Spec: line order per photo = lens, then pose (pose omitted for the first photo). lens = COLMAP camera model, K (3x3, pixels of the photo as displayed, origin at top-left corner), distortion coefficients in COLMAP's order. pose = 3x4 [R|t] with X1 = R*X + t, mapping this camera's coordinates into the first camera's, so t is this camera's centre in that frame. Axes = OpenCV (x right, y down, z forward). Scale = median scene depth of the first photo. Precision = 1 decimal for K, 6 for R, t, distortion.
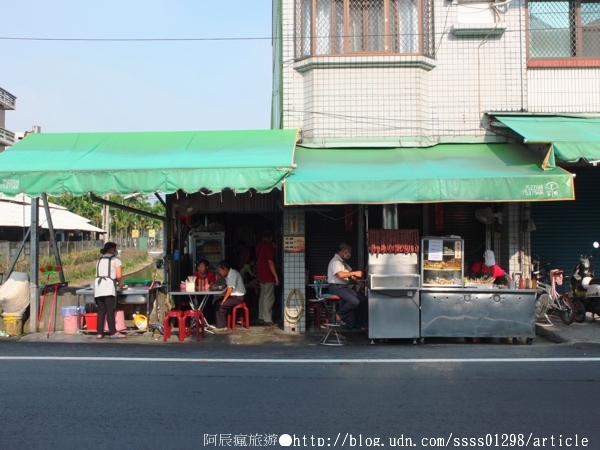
lens RADIAL K [[566.1, 0, 303.3], [0, 566.1, 226.9], [0, 0, 1]] dist [-0.050370, 0.000000]
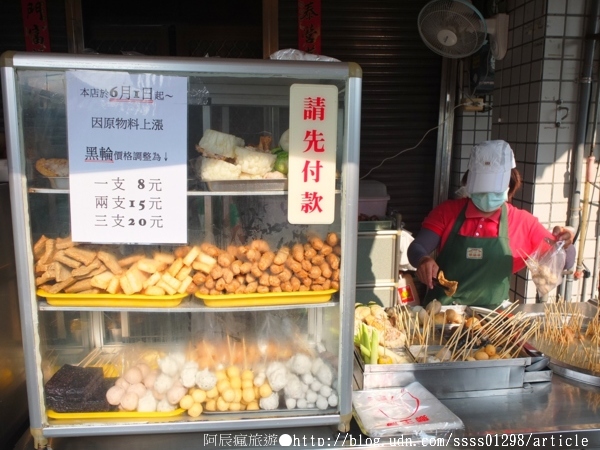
lens RADIAL K [[469.9, 0, 301.8], [0, 469.9, 223.1], [0, 0, 1]] dist [-0.006416, 0.001283]
pose [[0.994187, -0.022686, 0.105254, 0.259846], [0.000965, 0.979388, 0.201983, 0.034604], [-0.107667, -0.200708, 0.973717, 0.892774]]
